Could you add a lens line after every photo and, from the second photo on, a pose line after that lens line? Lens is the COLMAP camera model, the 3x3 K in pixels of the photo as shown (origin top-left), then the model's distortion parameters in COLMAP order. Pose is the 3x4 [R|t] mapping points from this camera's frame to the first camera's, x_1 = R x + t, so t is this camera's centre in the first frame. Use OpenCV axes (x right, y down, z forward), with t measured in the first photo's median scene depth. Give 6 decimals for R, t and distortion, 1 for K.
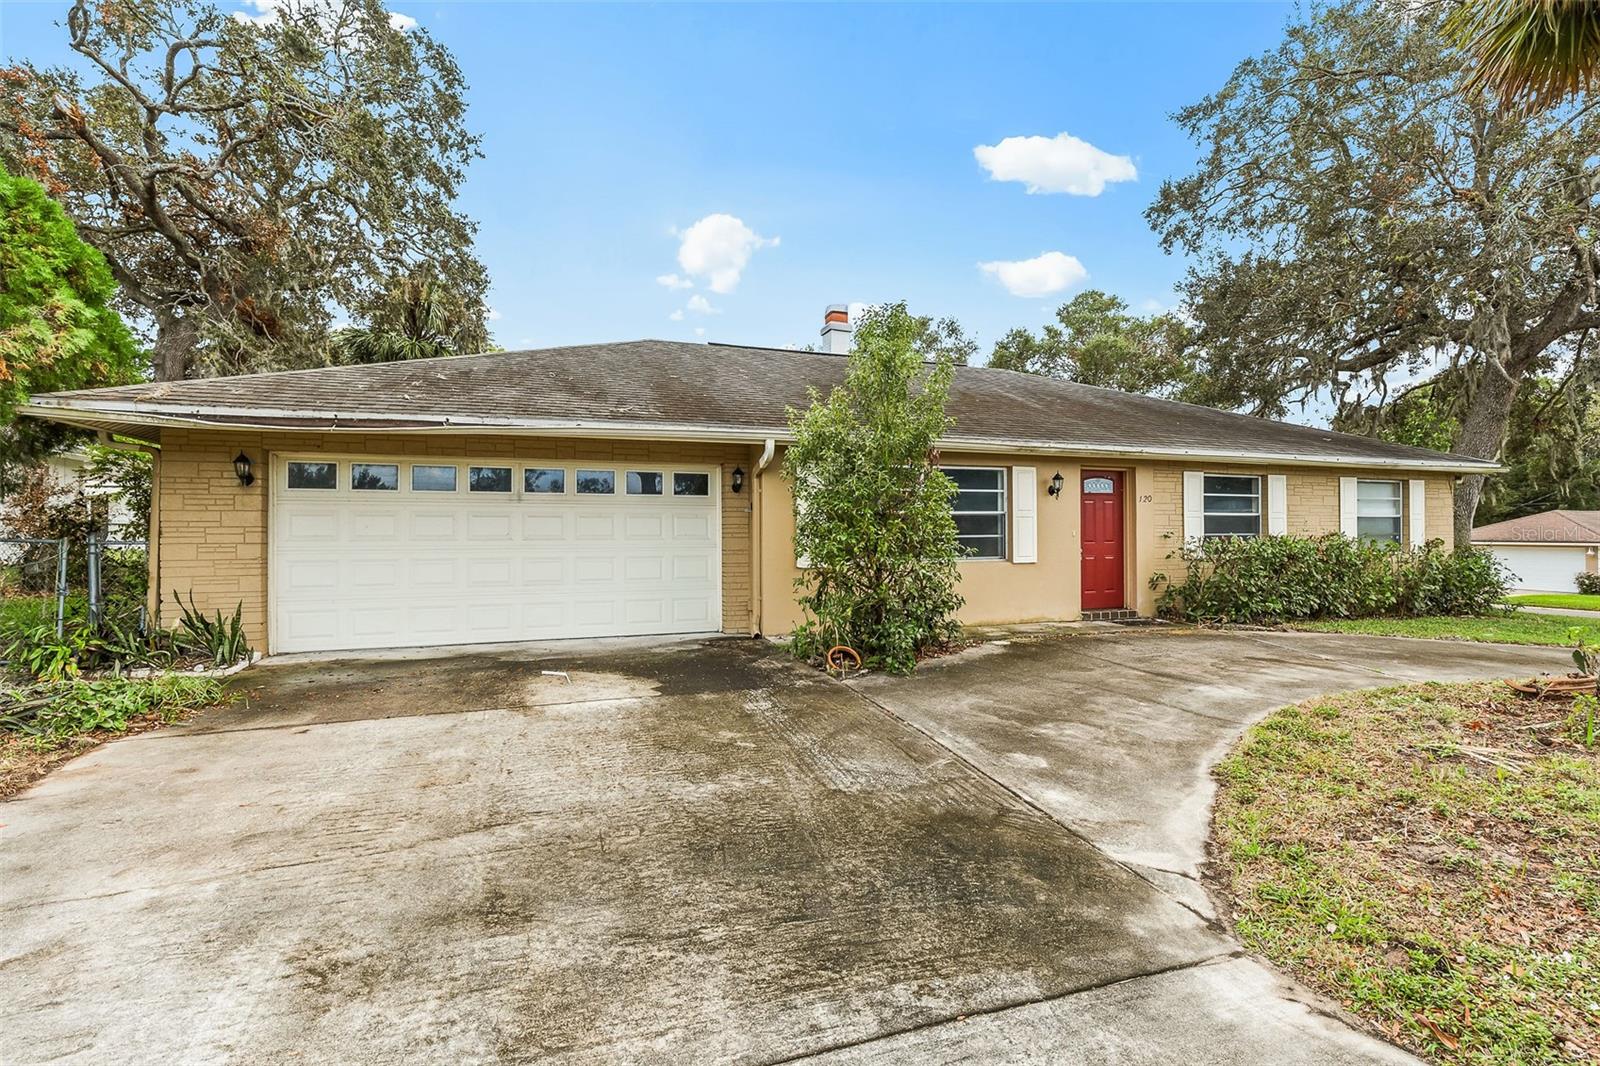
lens RADIAL K [[726.9, 0, 798.6], [0, 726.9, 521.9], [0, 0, 1]] dist [0.009573, -0.000203]
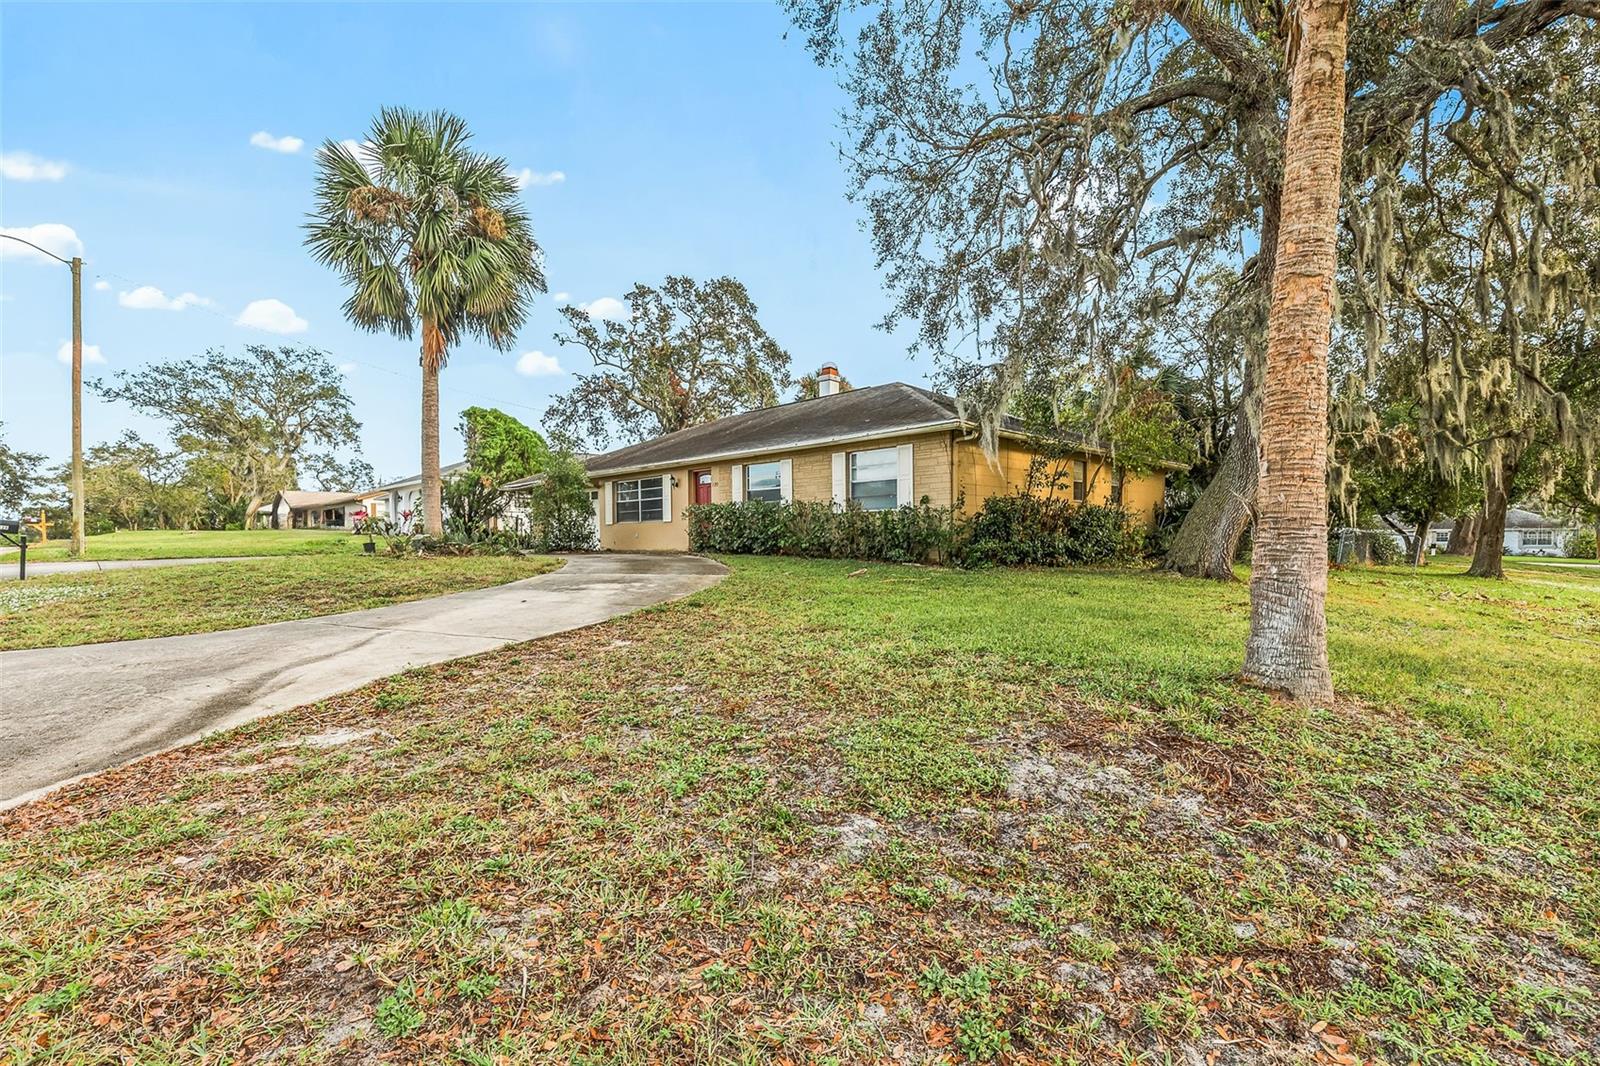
lens RADIAL K [[754.1, 0, 800.2], [0, 754.1, 550.5], [0, 0, 1]] dist [0.014085, -0.000014]
pose [[0.450843, 0.007368, -0.892573, 2.134345], [0.030895, 0.999238, 0.023853, 0.087696], [0.892068, -0.038330, 0.450272, 0.347218]]
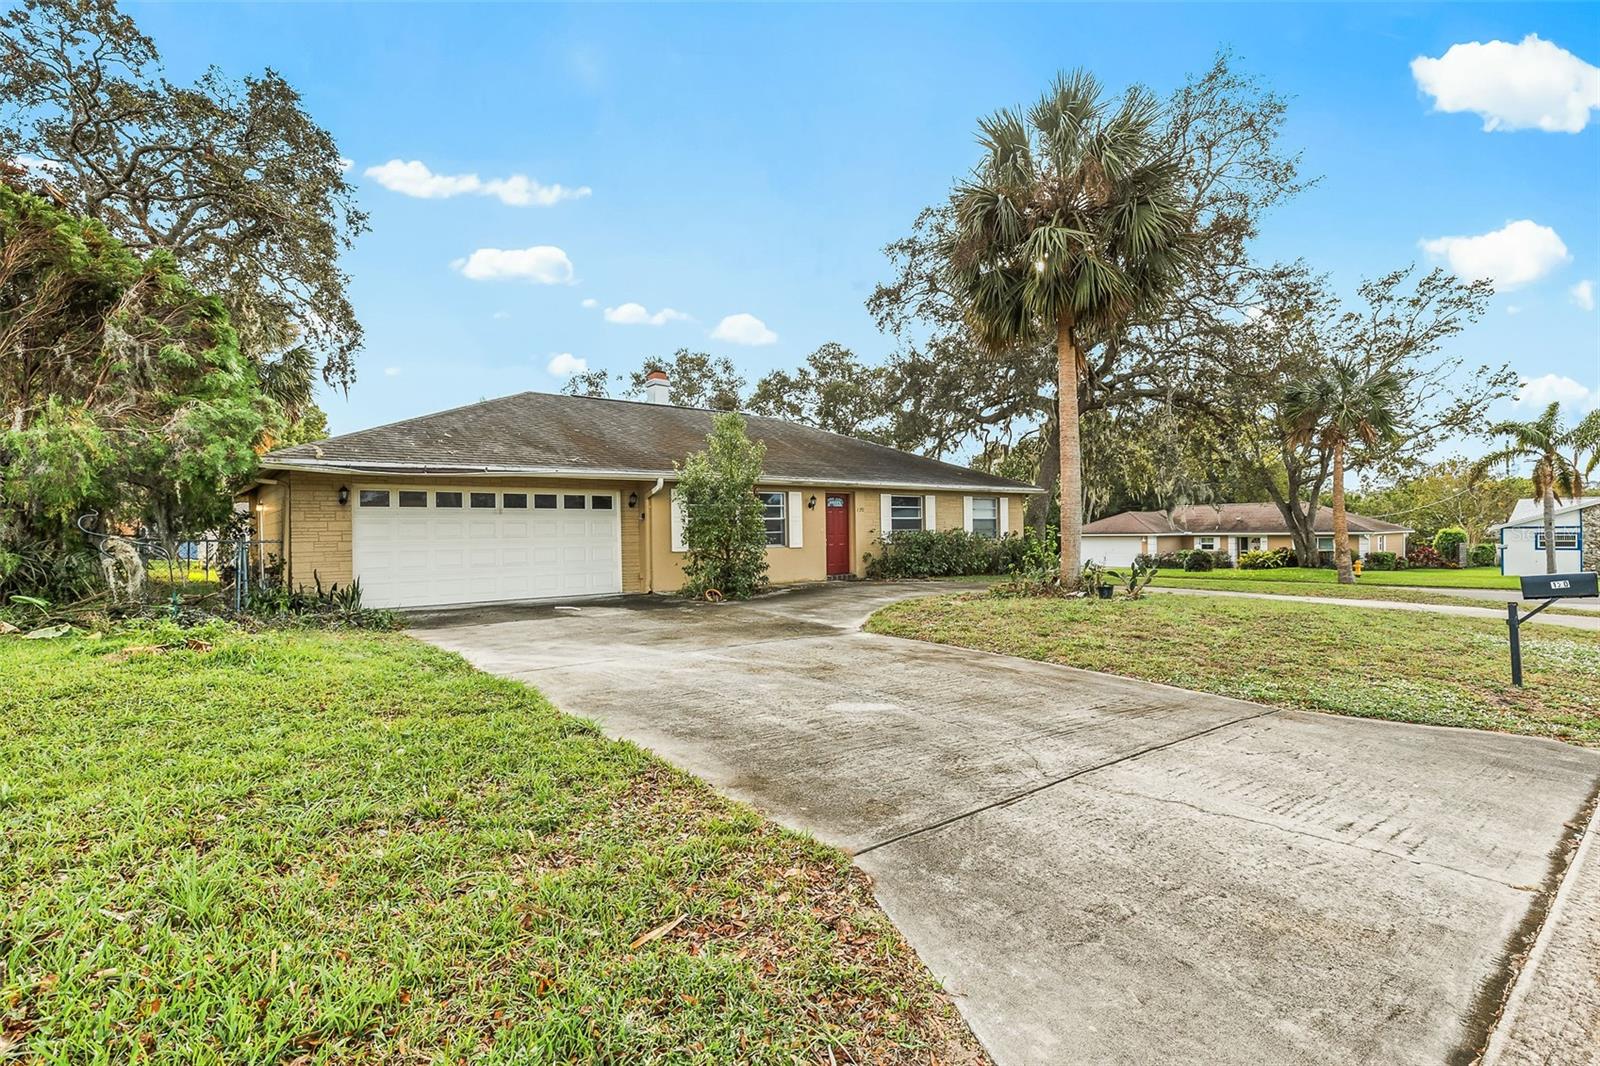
lens RADIAL K [[754.1, 0, 800.2], [0, 754.1, 550.5], [0, 0, 1]] dist [0.014085, -0.000014]
pose [[0.943656, -0.020504, 0.330293, -0.251359], [0.008862, 0.999287, 0.036714, -0.002111], [-0.330810, -0.031718, 0.943164, -0.642167]]
